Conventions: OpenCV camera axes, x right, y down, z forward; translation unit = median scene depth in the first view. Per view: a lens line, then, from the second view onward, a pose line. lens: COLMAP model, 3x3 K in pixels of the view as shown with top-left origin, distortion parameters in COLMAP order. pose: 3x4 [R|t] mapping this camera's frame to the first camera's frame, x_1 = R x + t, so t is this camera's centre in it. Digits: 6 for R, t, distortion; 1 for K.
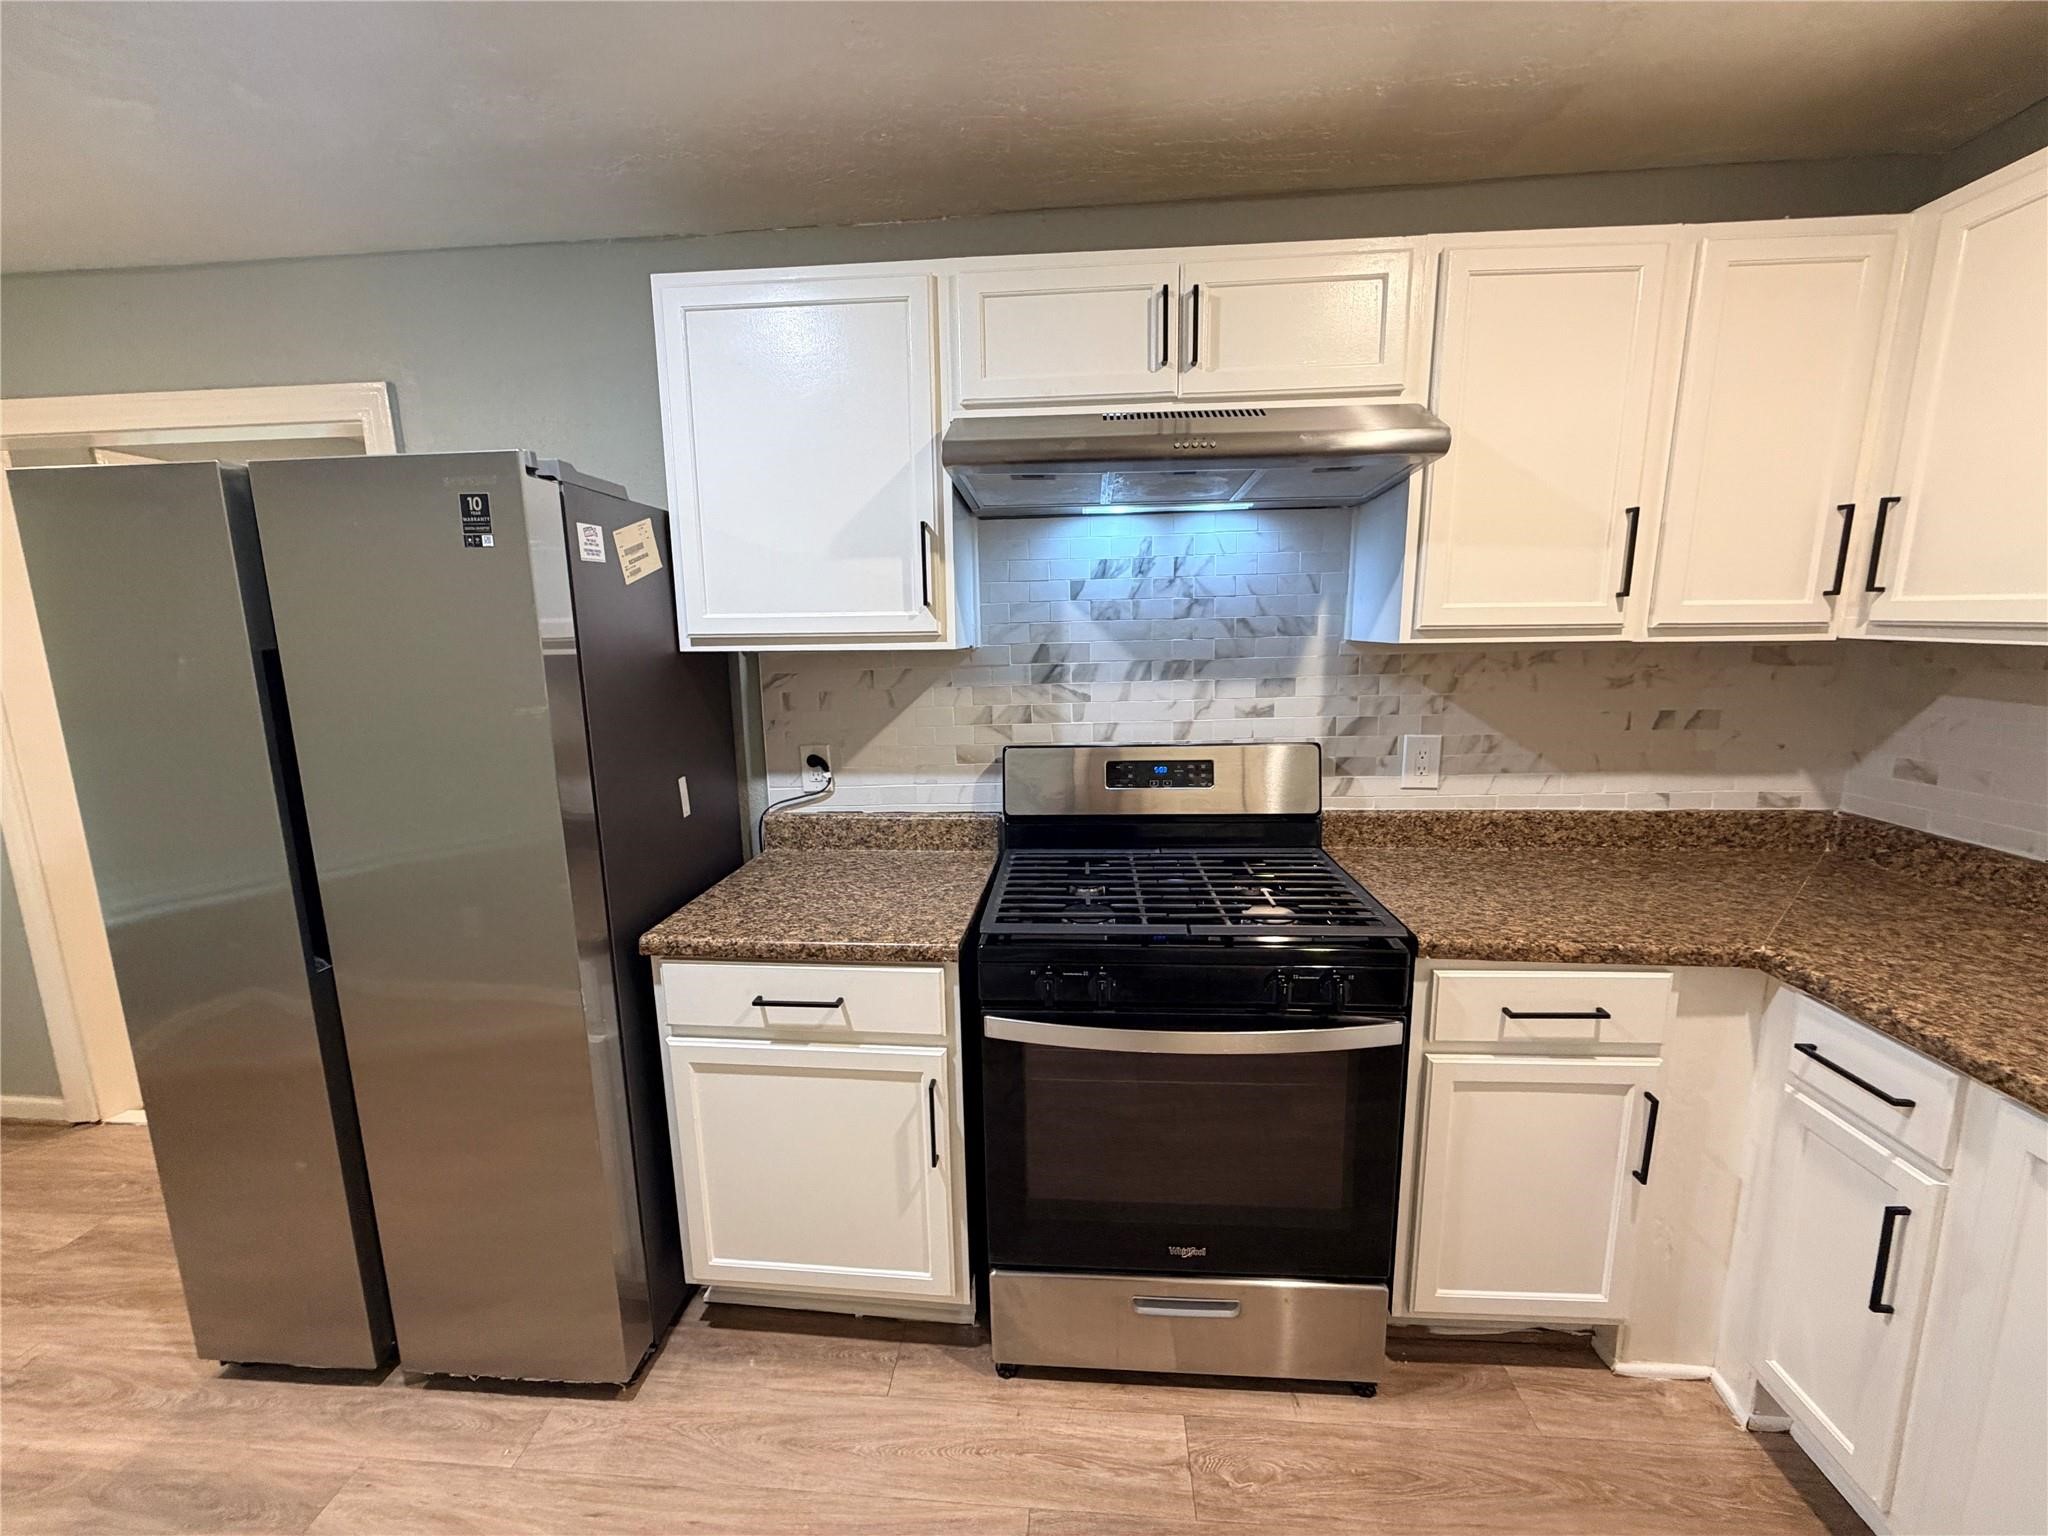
lens RADIAL K [[818.7, 0, 1018.1], [0, 818.7, 768.2], [0, 0, 1]] dist [0.000717, -0.000134]
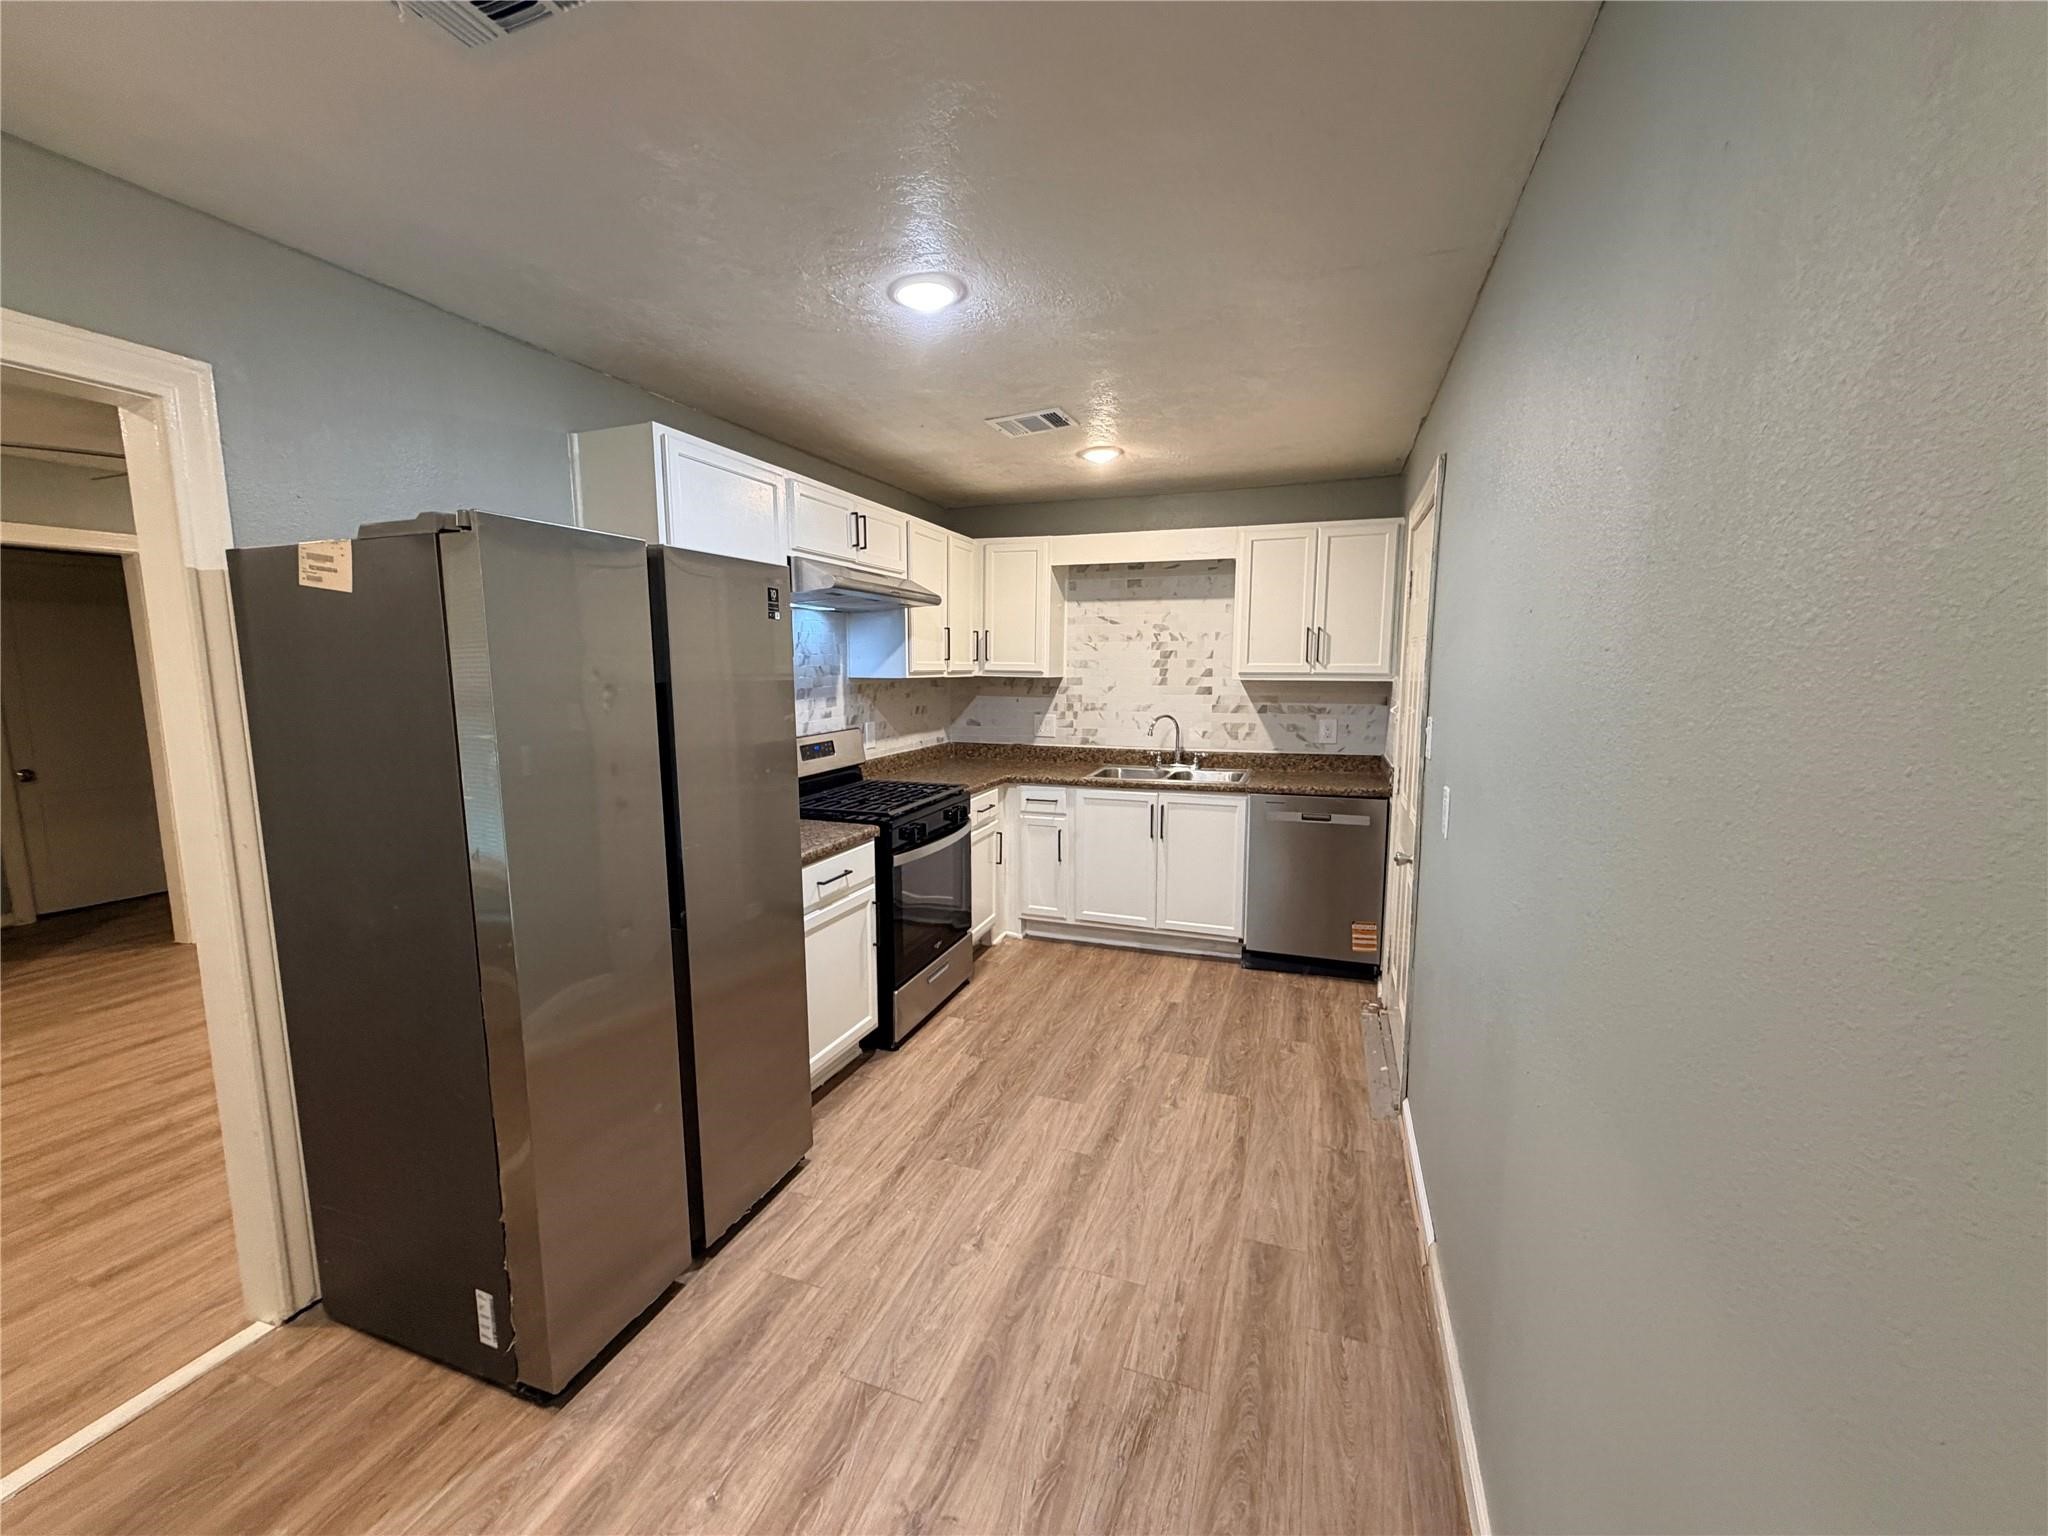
lens RADIAL K [[818.7, 0, 1018.1], [0, 818.7, 768.2], [0, 0, 1]] dist [0.000717, -0.000134]
pose [[0.266935, -0.106922, 0.957765, -1.603263], [0.161714, 0.984704, 0.064859, 0.000035], [-0.950050, 0.137571, 0.280143, 0.078713]]
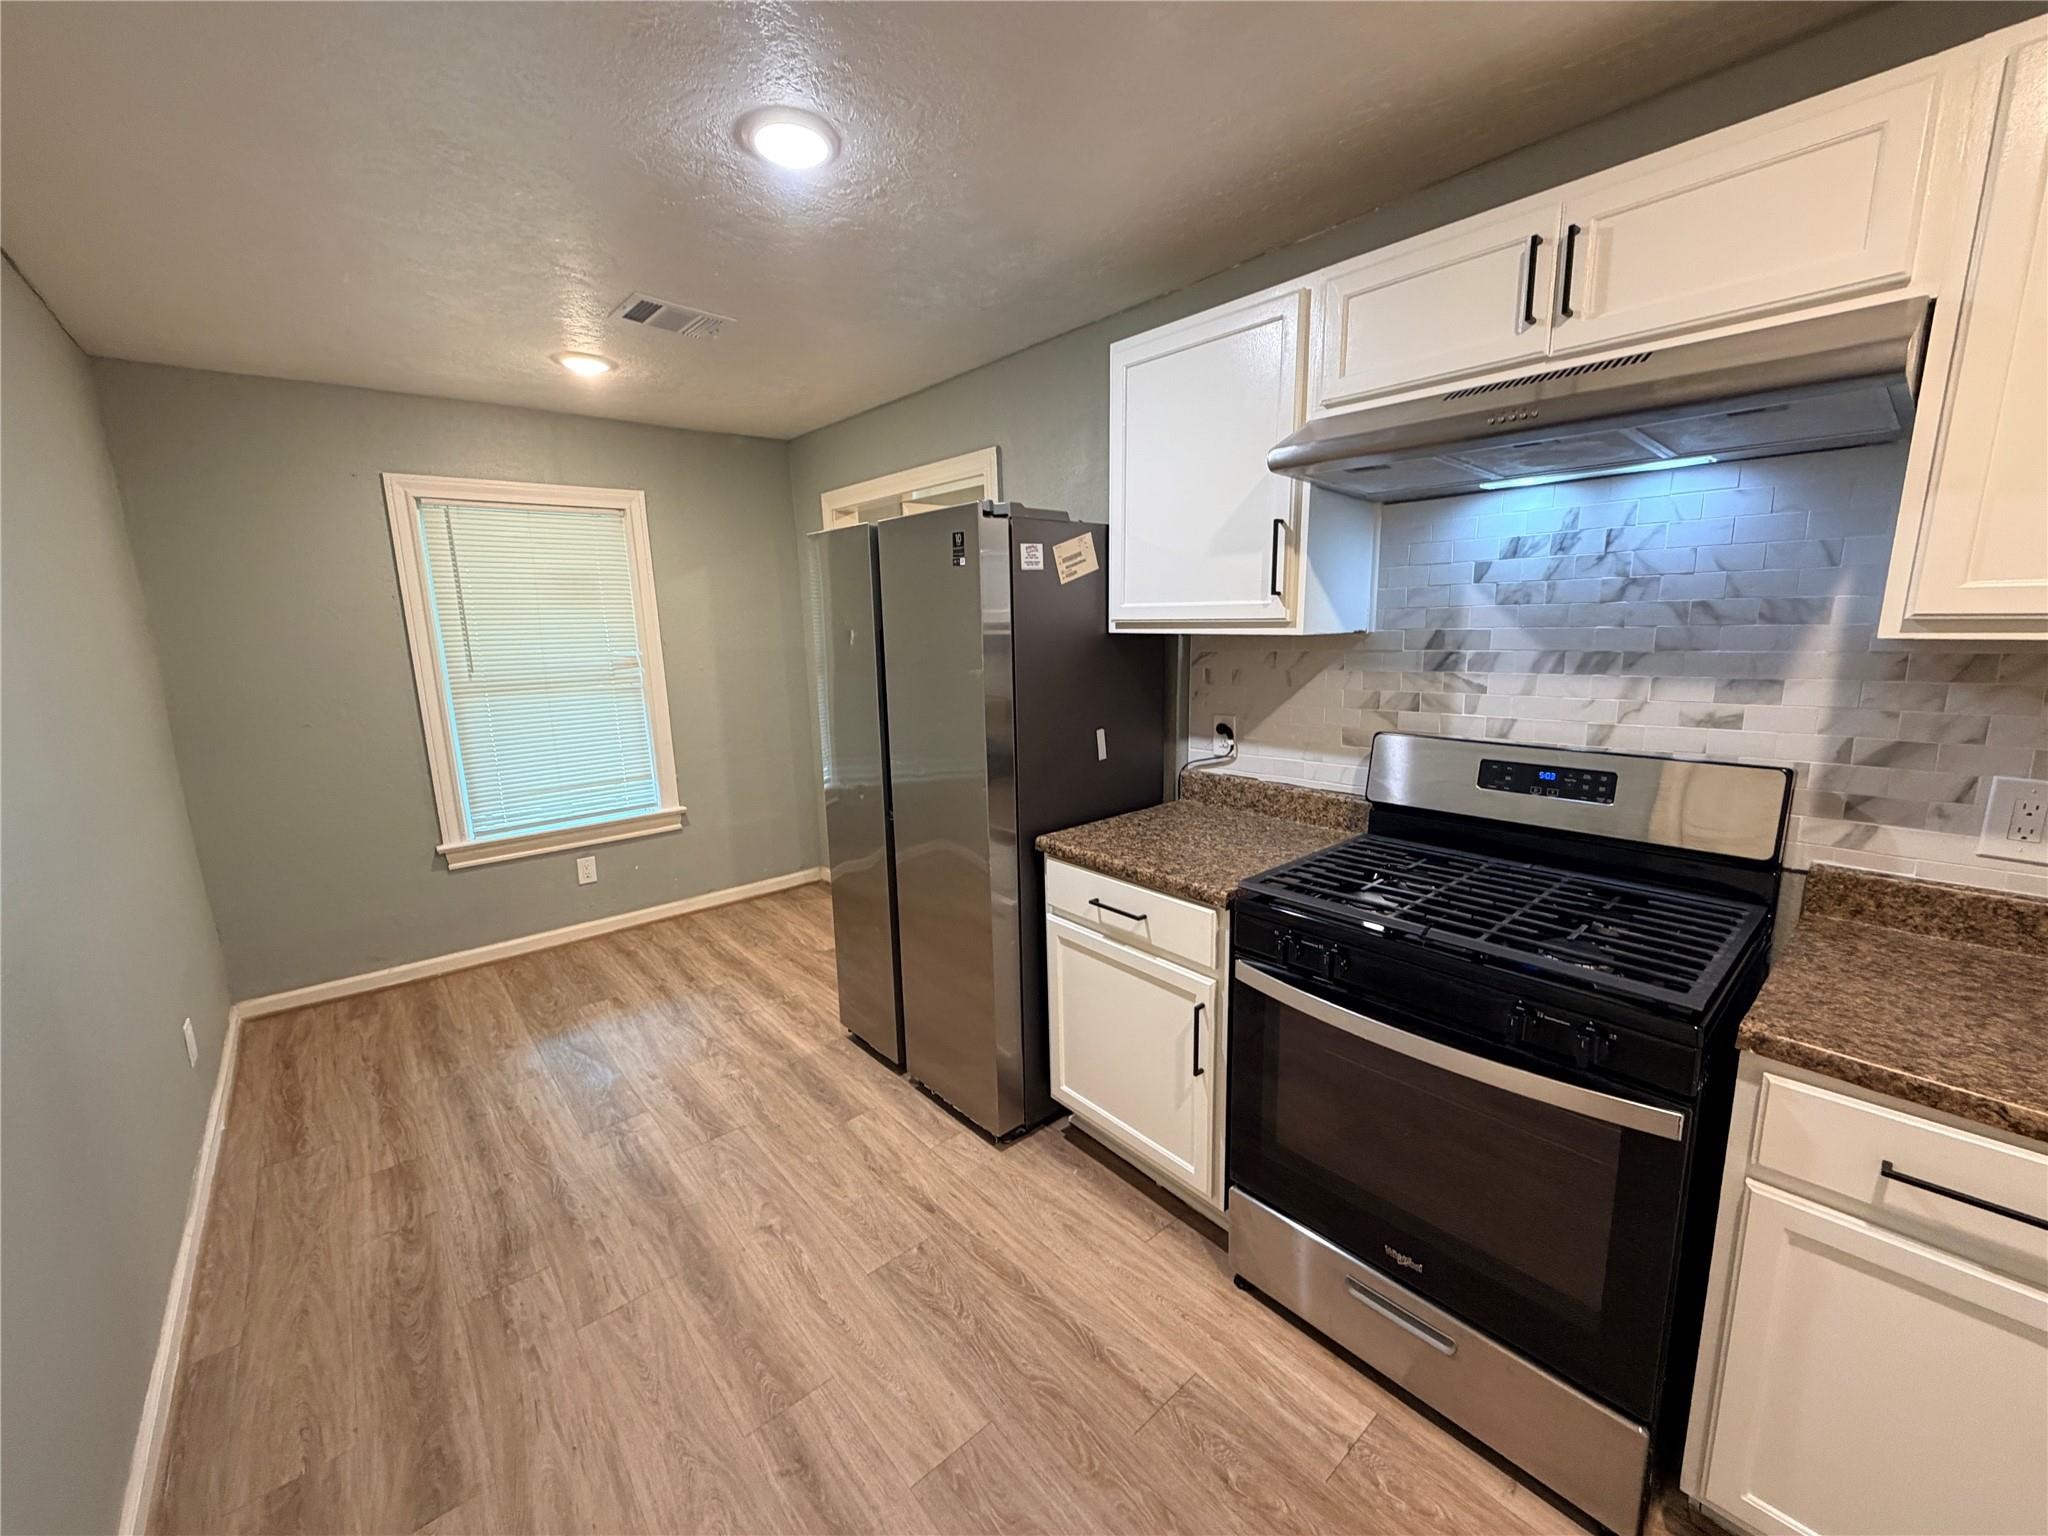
lens RADIAL K [[818.7, 0, 1018.1], [0, 818.7, 768.2], [0, 0, 1]] dist [0.000717, -0.000134]
pose [[0.708674, 0.131166, -0.693237, 0.419506], [-0.108588, 0.991137, 0.076524, -0.013171], [0.697130, 0.021047, 0.716636, -0.028386]]
